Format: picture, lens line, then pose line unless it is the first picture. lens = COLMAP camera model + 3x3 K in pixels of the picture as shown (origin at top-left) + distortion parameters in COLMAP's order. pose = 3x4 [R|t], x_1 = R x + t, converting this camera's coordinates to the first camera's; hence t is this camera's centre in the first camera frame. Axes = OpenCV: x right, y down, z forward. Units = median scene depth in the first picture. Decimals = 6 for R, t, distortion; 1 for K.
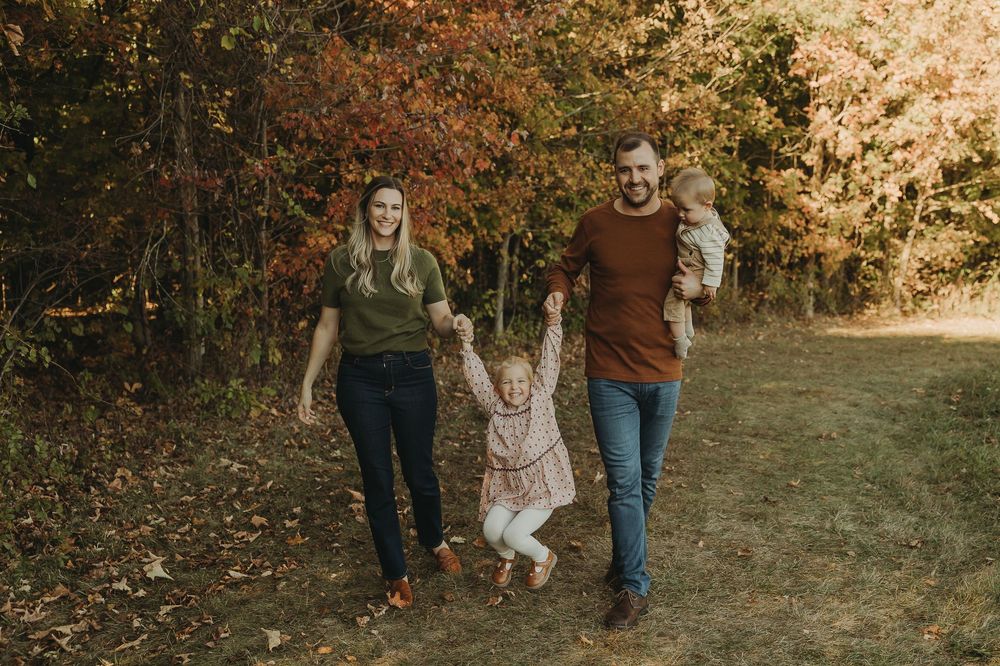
lens RADIAL K [[1031.7, 0, 504.3], [0, 1031.7, 336.3], [0, 0, 1]] dist [0.010611, -0.005904]
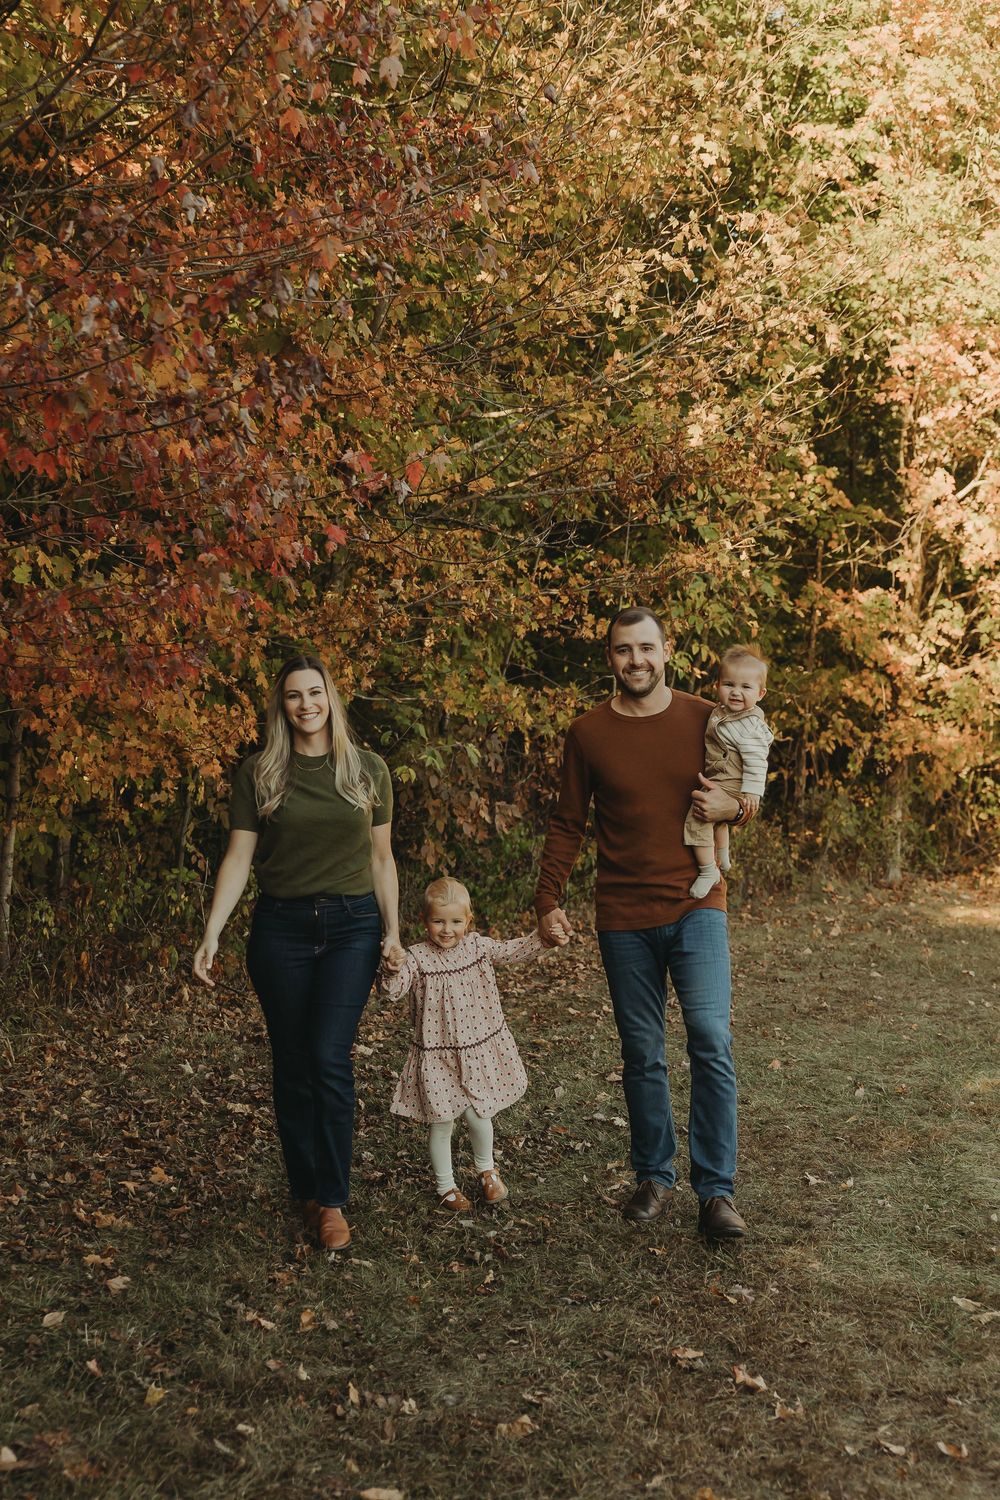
lens RADIAL K [[1939.1, 0, 500.0], [0, 1939.1, 750.0], [0, 0, 1]] dist [0.010402, 0.050255]
pose [[0.992557, 0.020347, 0.120065, -0.022201], [-0.011445, 0.997165, -0.074377, -0.016559], [-0.121238, 0.072449, 0.989976, 0.139775]]
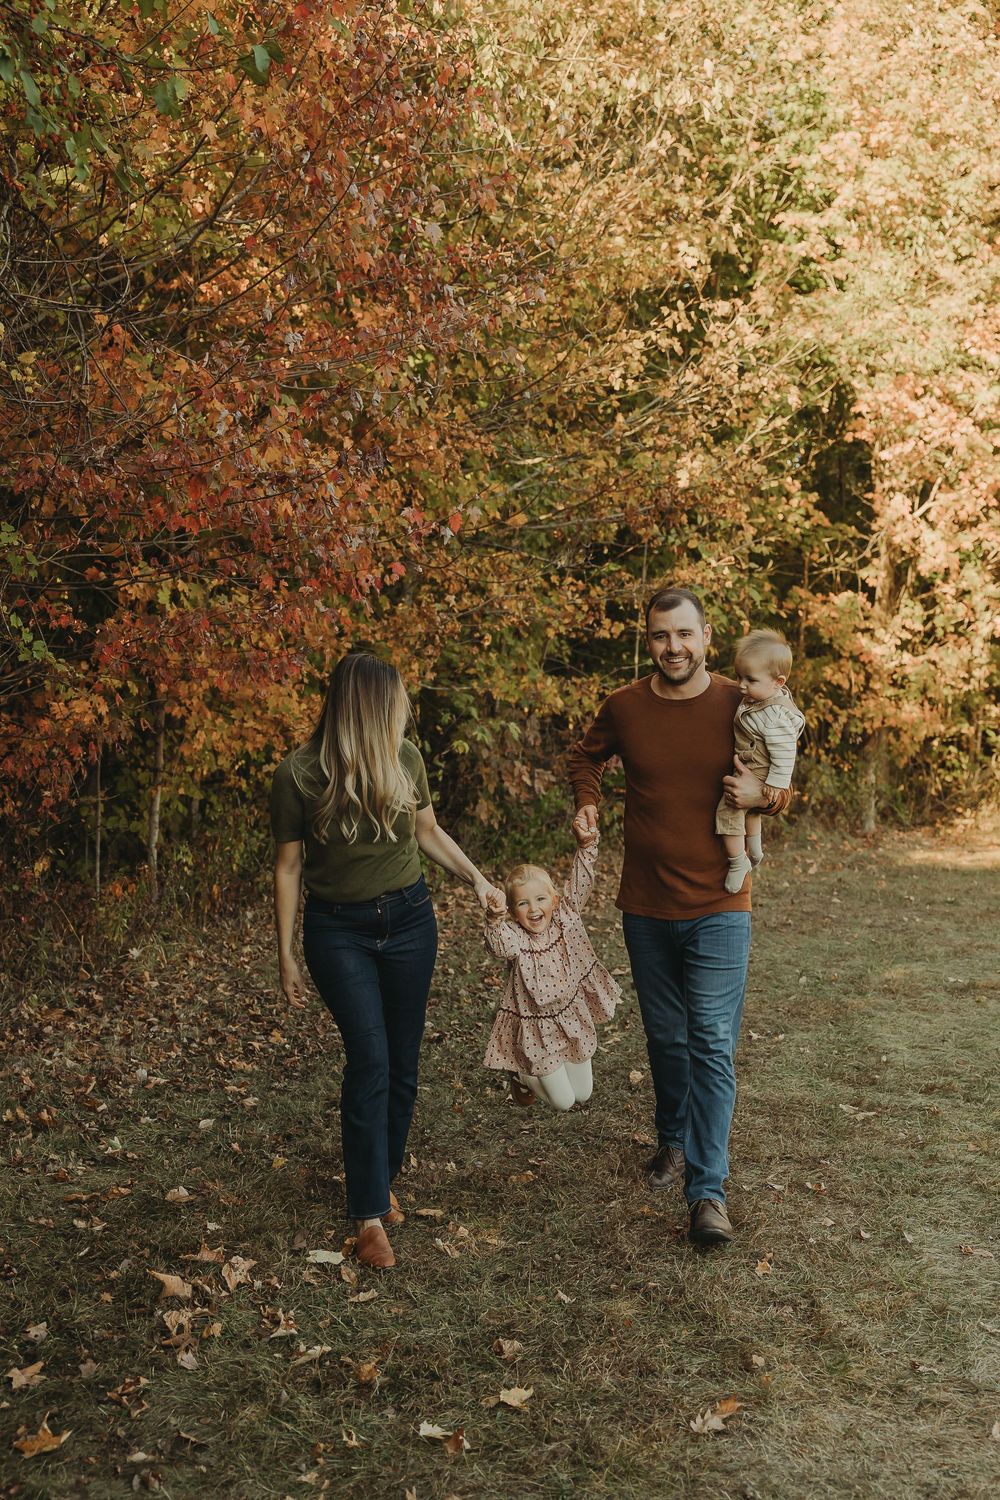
lens RADIAL K [[1634.3, 0, 500.0], [0, 1634.3, 750.0], [0, 0, 1]] dist [0.014801, 0.001871]
pose [[0.996047, 0.005712, 0.088641, -0.020803], [-0.000164, 0.998047, -0.062469, -0.010582], [-0.088825, 0.062208, 0.994103, 0.083549]]
